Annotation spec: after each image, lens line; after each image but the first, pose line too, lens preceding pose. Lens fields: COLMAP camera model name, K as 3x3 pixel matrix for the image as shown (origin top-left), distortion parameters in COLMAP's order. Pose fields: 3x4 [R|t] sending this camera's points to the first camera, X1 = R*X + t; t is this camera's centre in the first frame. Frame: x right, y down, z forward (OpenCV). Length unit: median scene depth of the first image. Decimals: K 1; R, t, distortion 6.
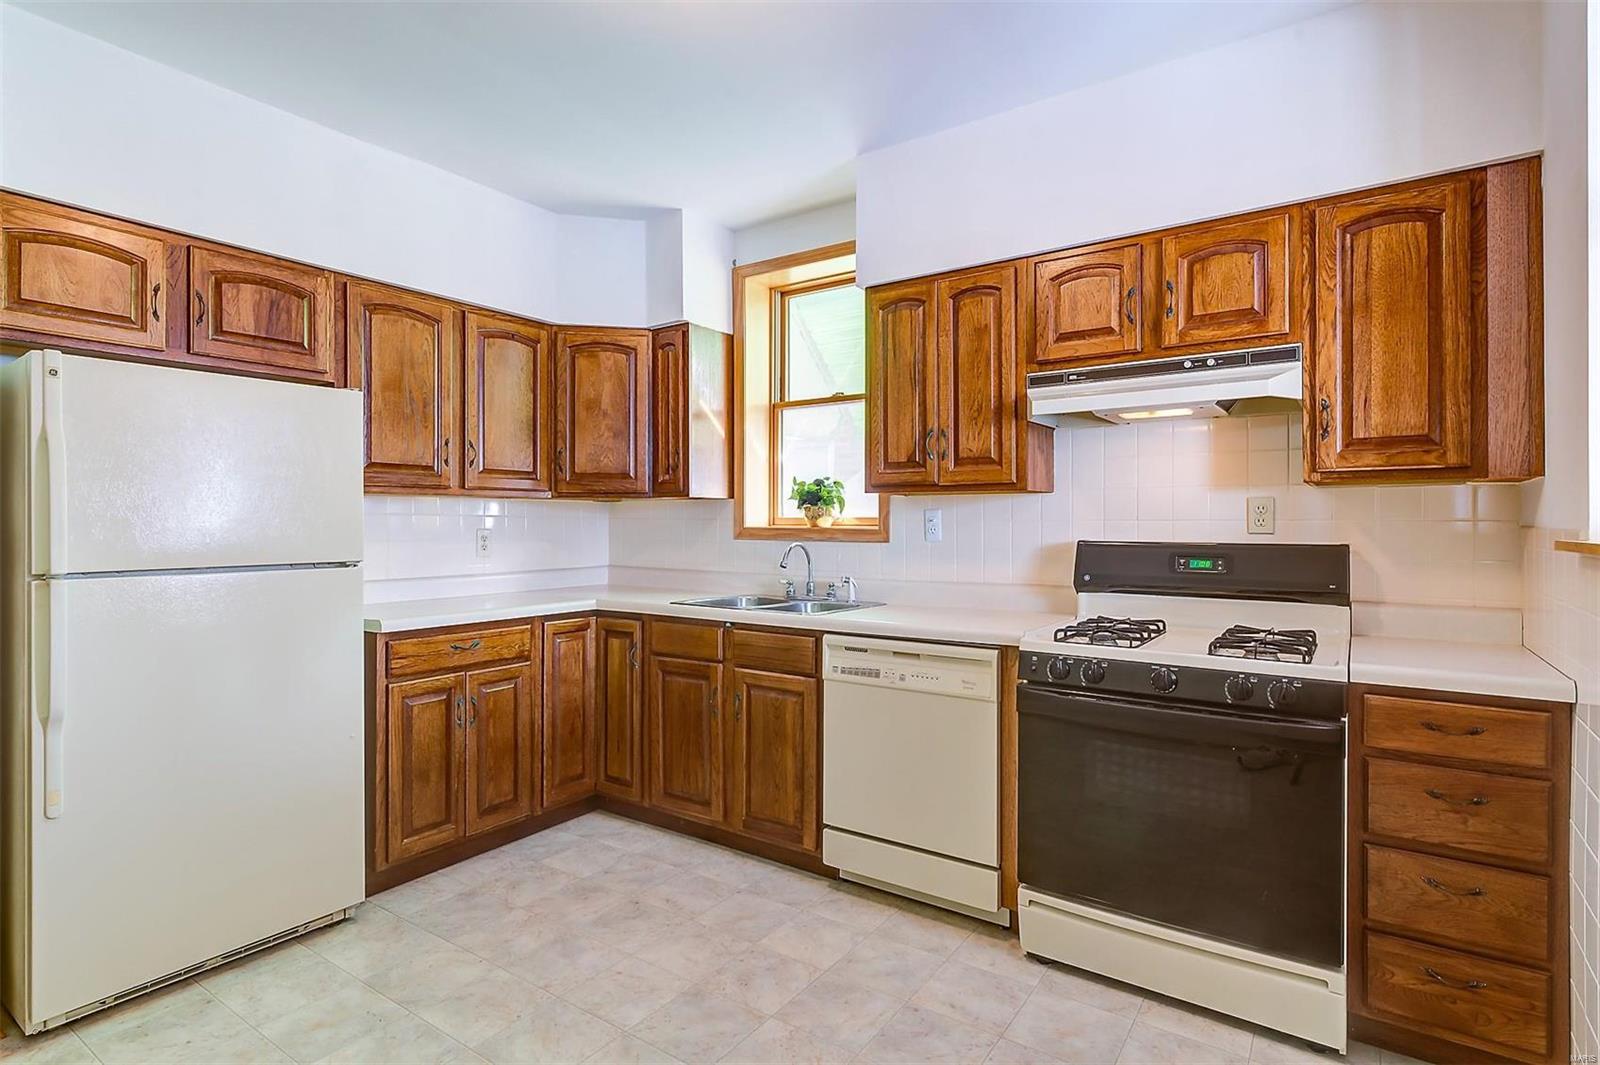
lens RADIAL K [[806.7, 0, 796.3], [0, 806.7, 524.9], [0, 0, 1]] dist [0.012216, -0.000116]
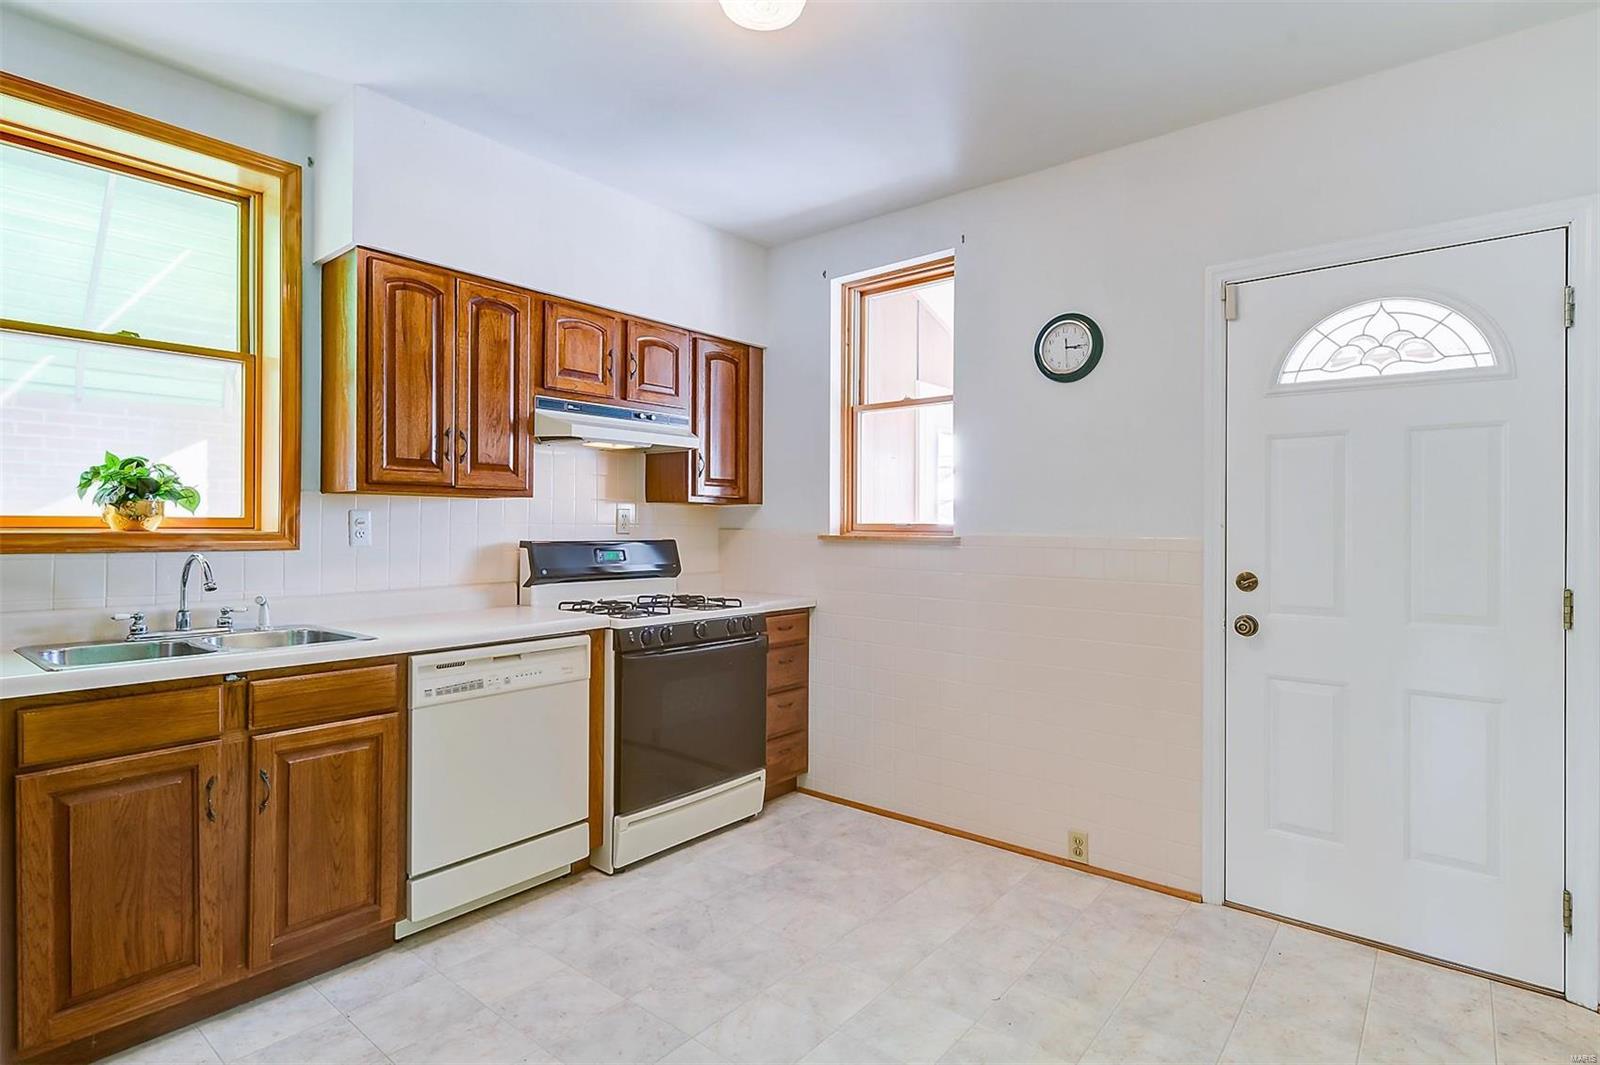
lens RADIAL K [[795.2, 0, 797.3], [0, 795.2, 527.7], [0, 0, 1]] dist [0.000208, -0.001247]
pose [[0.085897, -0.002200, 0.996302, -0.778698], [-0.002969, 0.999993, 0.002464, -0.004470], [-0.996300, -0.003170, 0.085890, 0.526018]]
